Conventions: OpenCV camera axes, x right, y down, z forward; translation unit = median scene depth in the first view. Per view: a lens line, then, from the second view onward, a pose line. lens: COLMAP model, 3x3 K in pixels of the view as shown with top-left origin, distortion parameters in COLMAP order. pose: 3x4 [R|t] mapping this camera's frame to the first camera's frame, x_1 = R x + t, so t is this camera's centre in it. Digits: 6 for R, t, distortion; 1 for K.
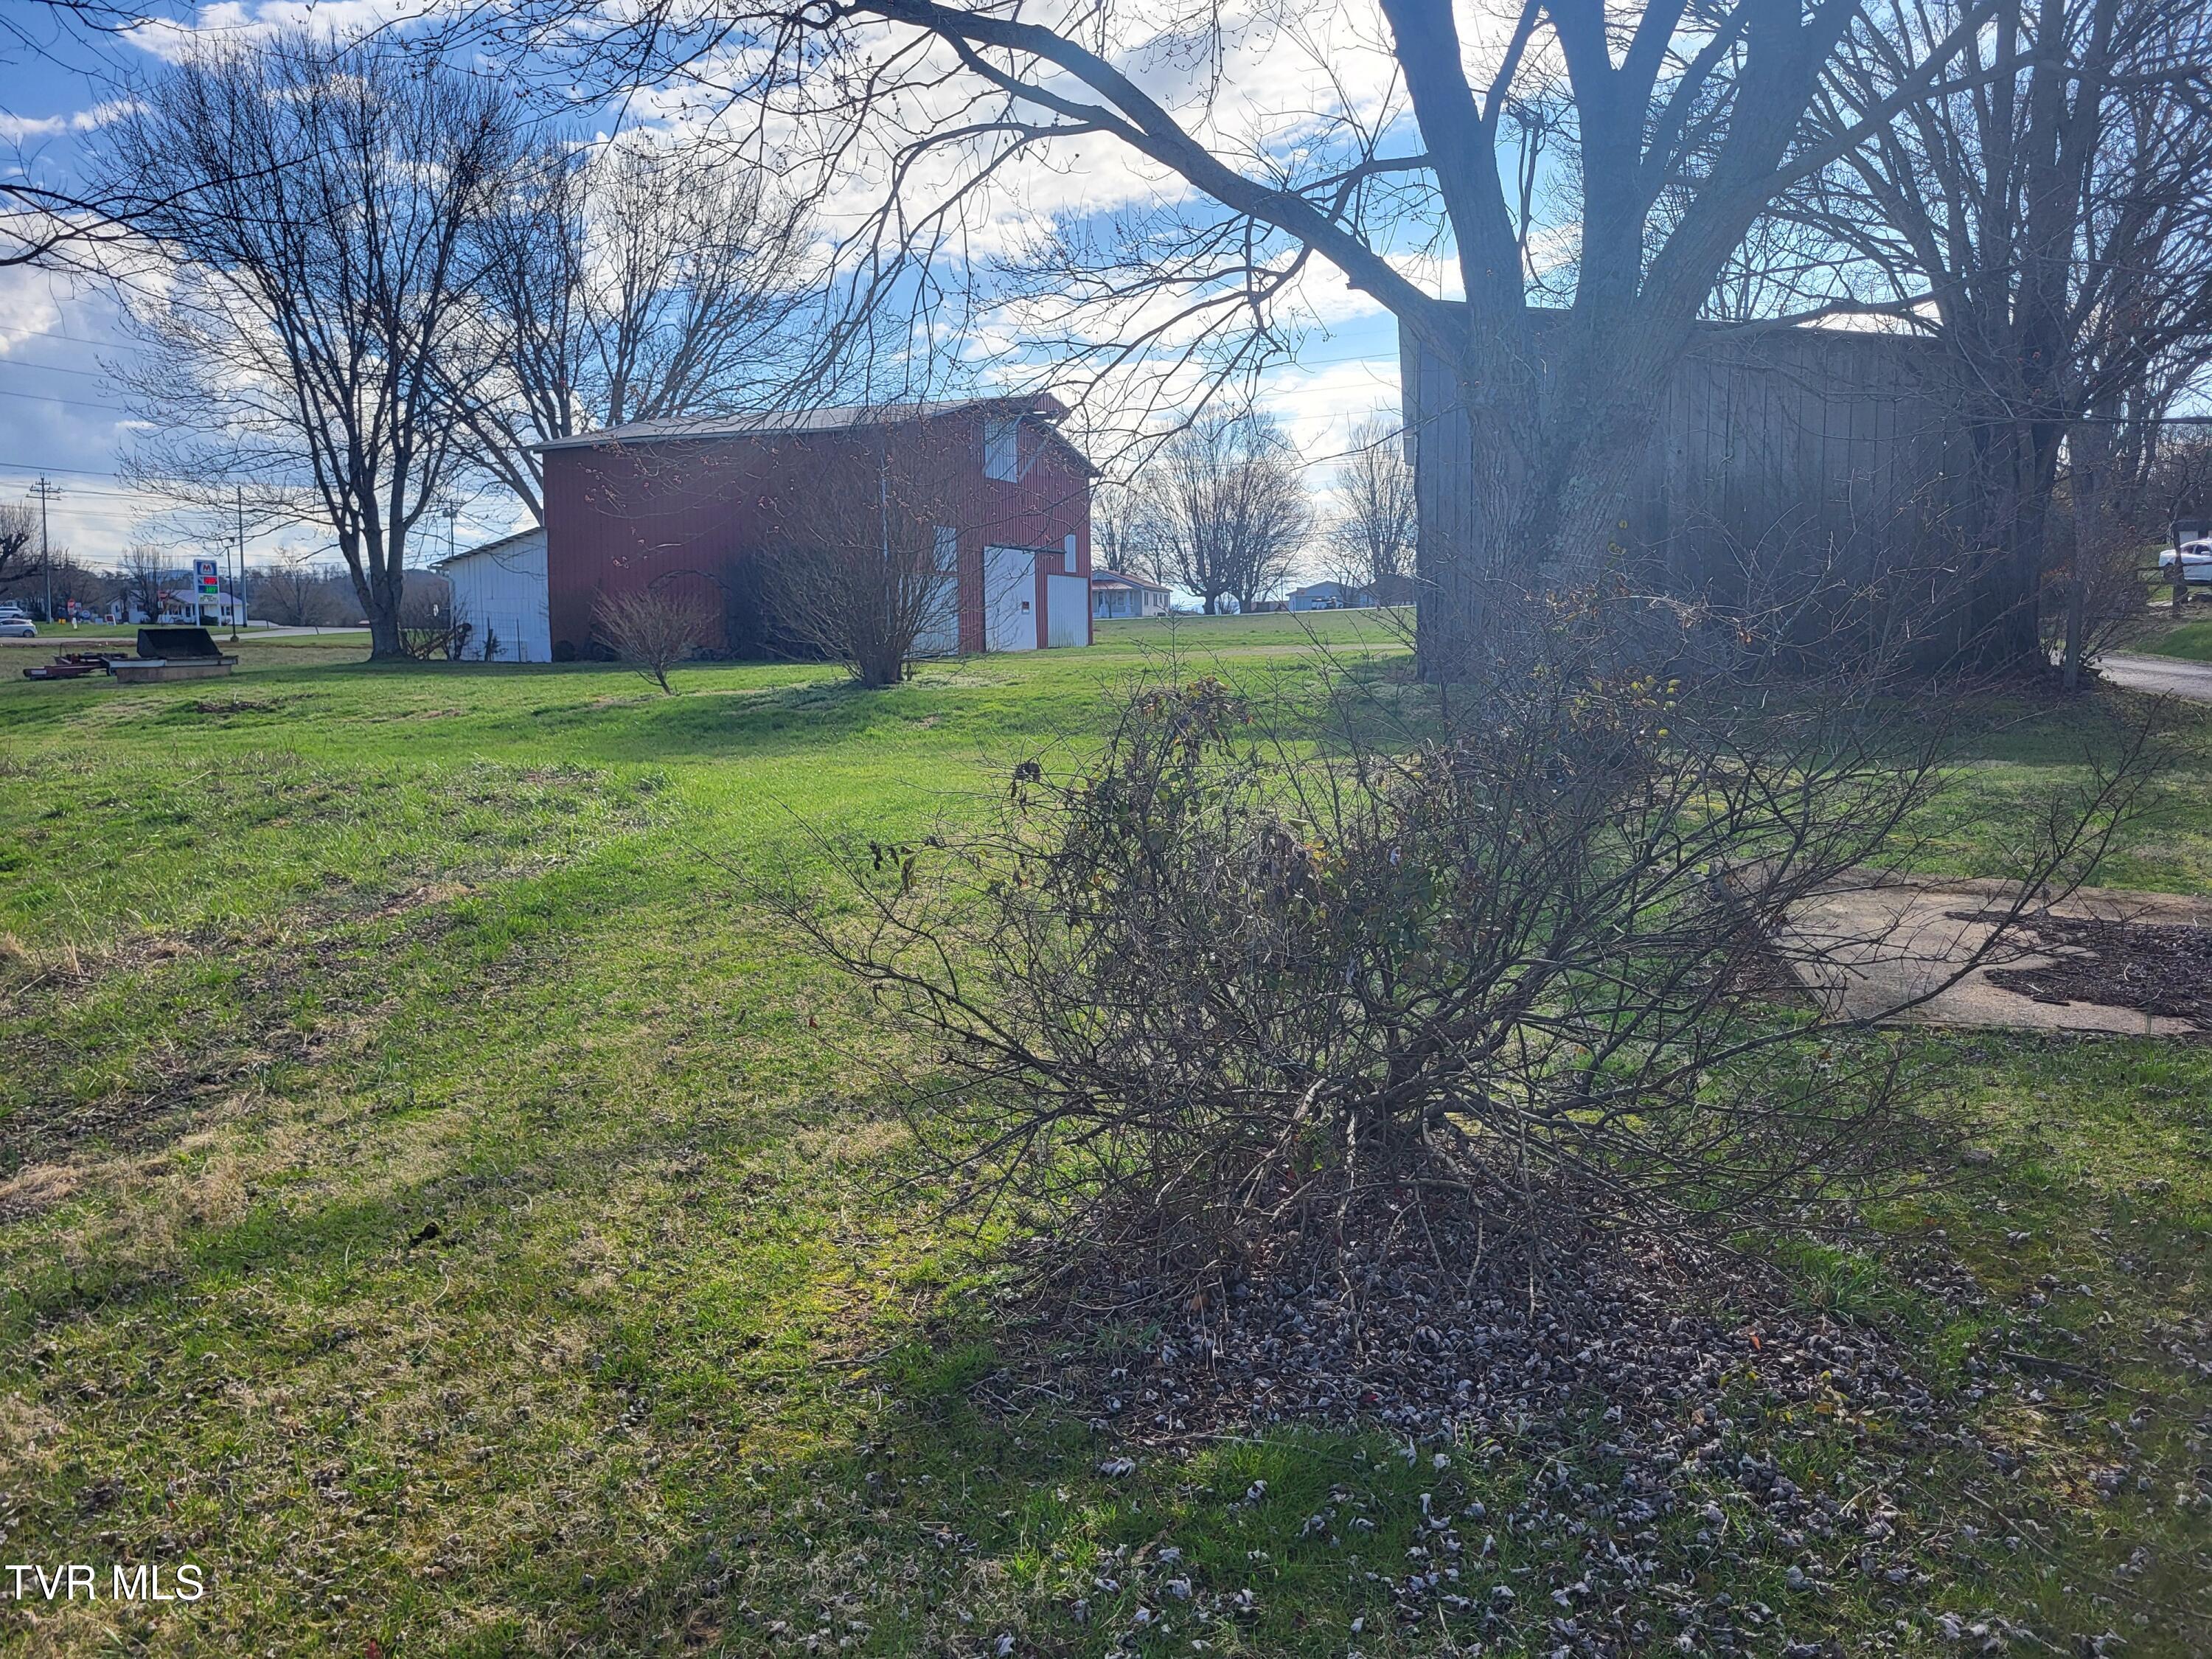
lens RADIAL K [[1664.9, 0, 1102.6], [0, 1664.9, 837.0], [0, 0, 1]] dist [0.035919, -0.025251]
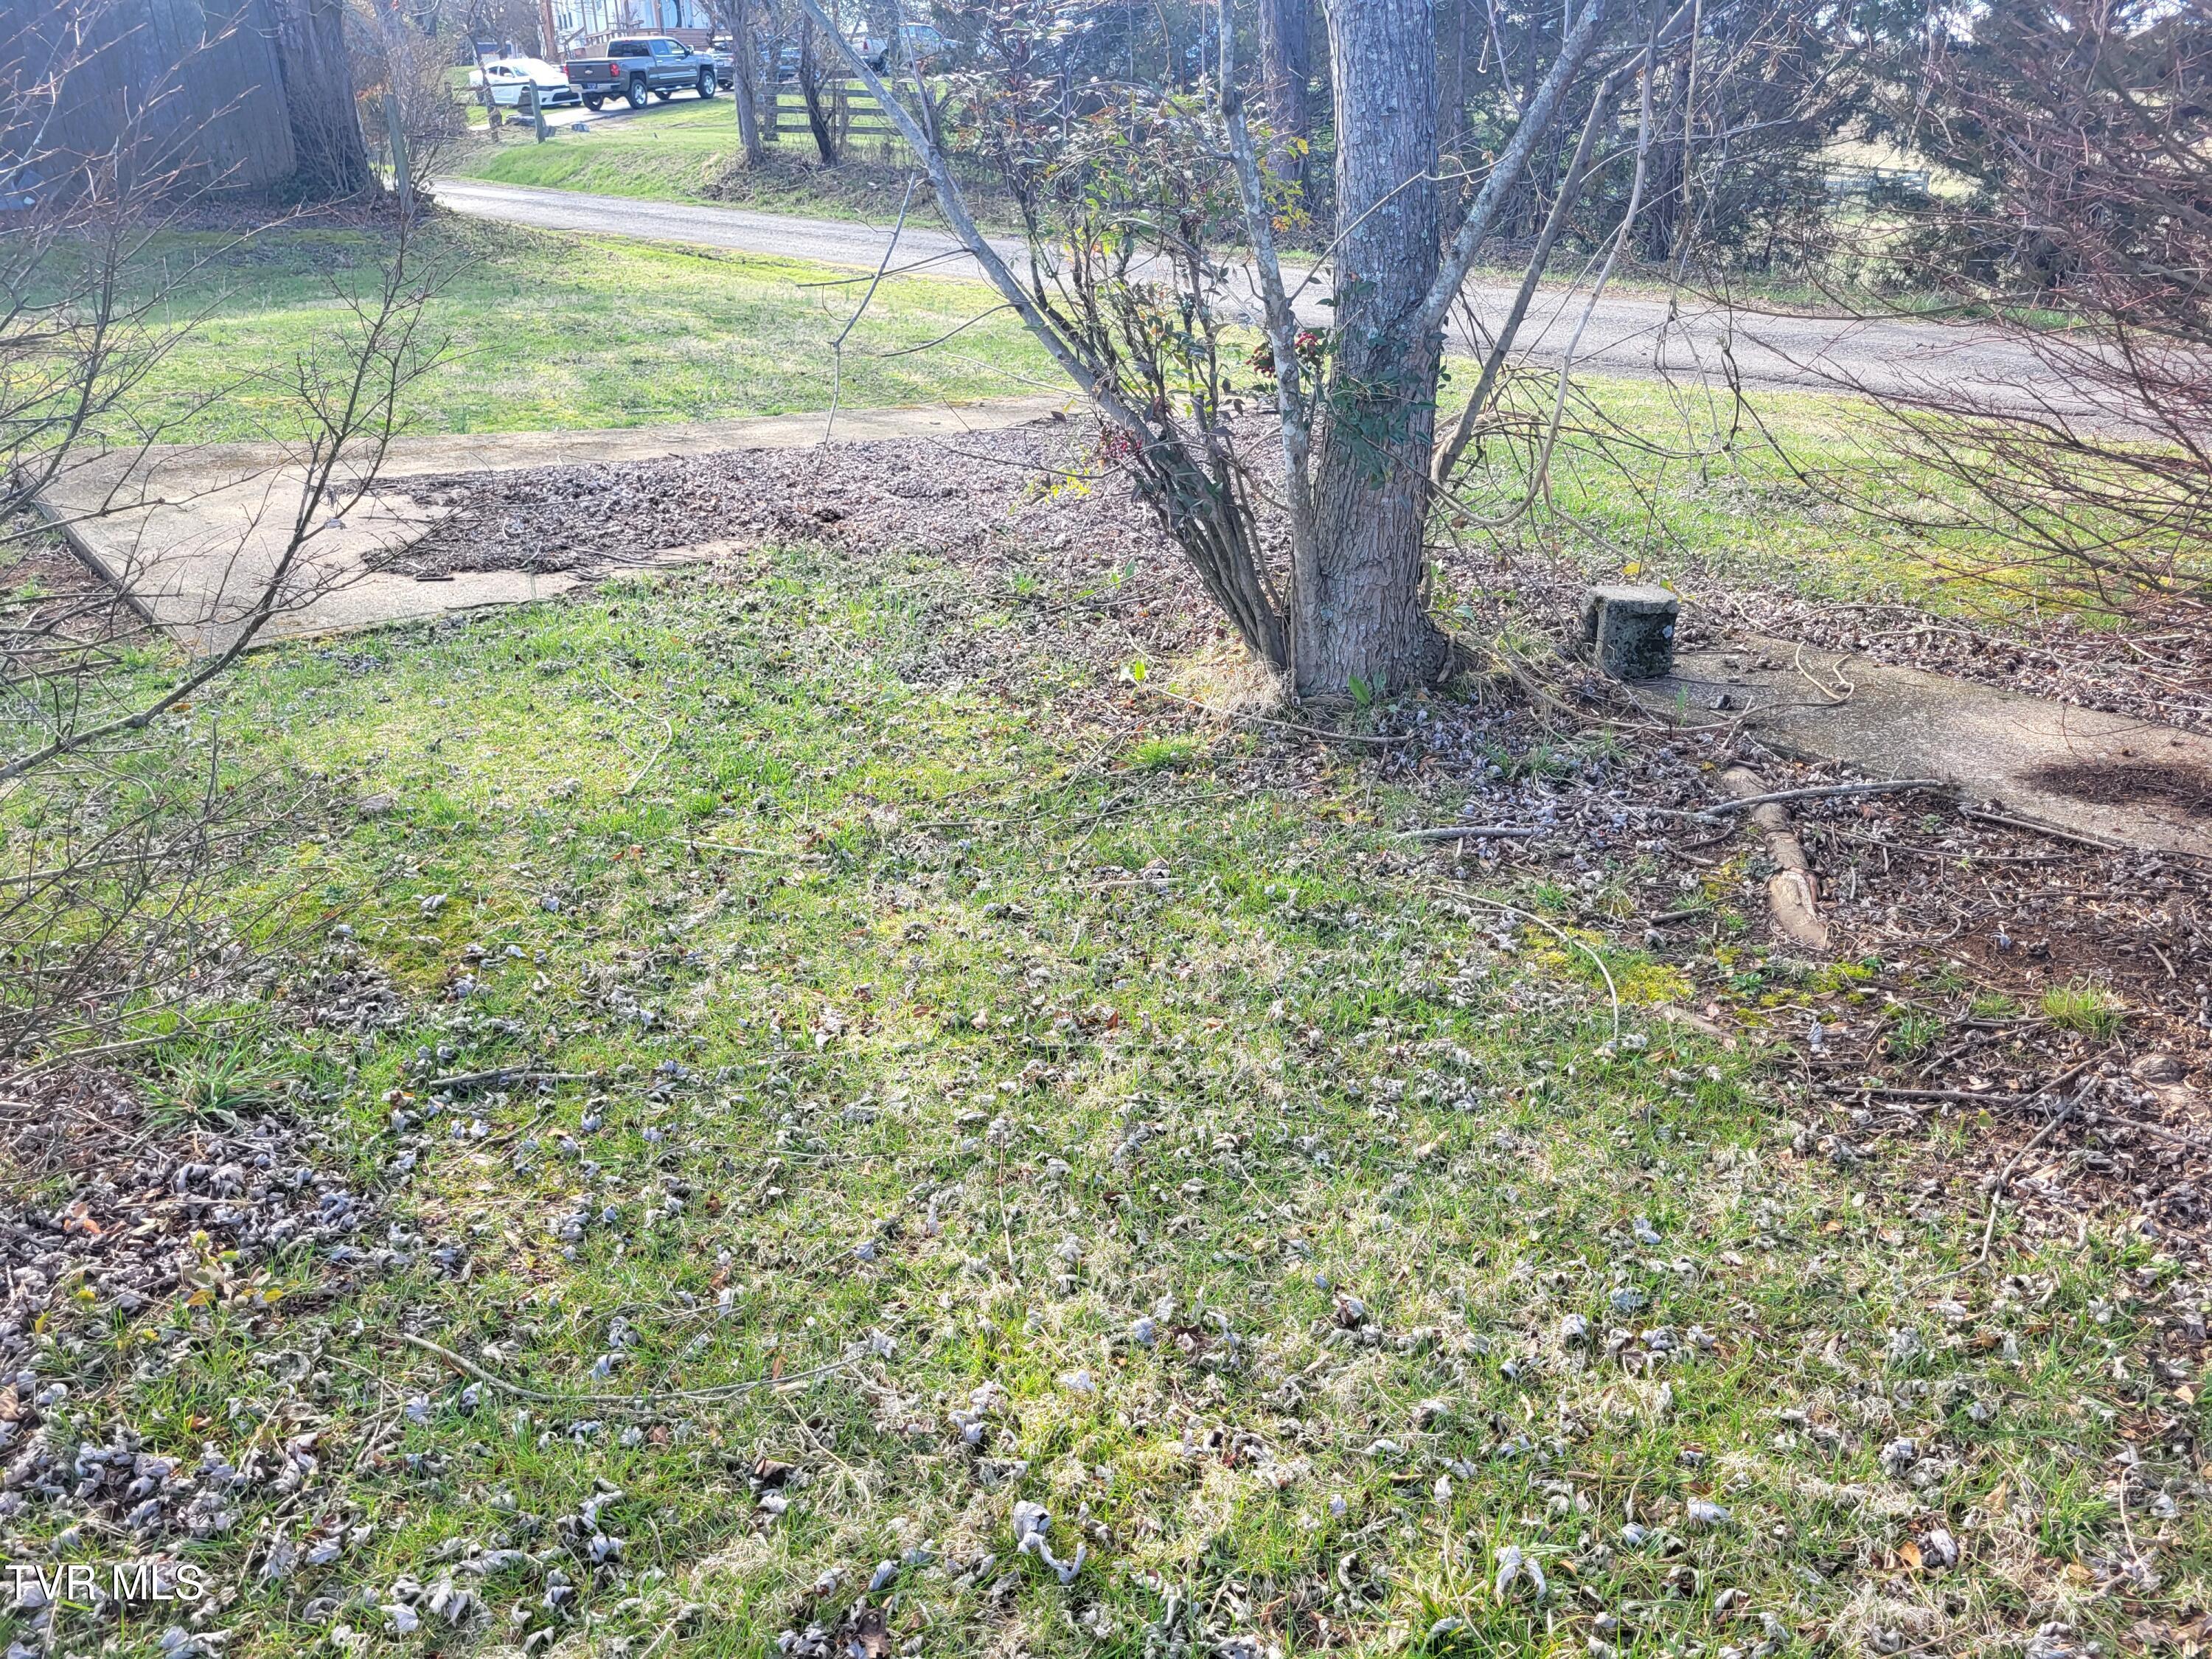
lens RADIAL K [[1664.9, 0, 1109.4], [0, 1664.9, 832.8], [0, 0, 1]] dist [0.035919, -0.025251]
pose [[0.630905, -0.299969, 0.715526, 0.125032], [0.107683, 0.947165, 0.302131, -0.004695], [-0.768351, -0.113566, 0.629872, 0.164431]]
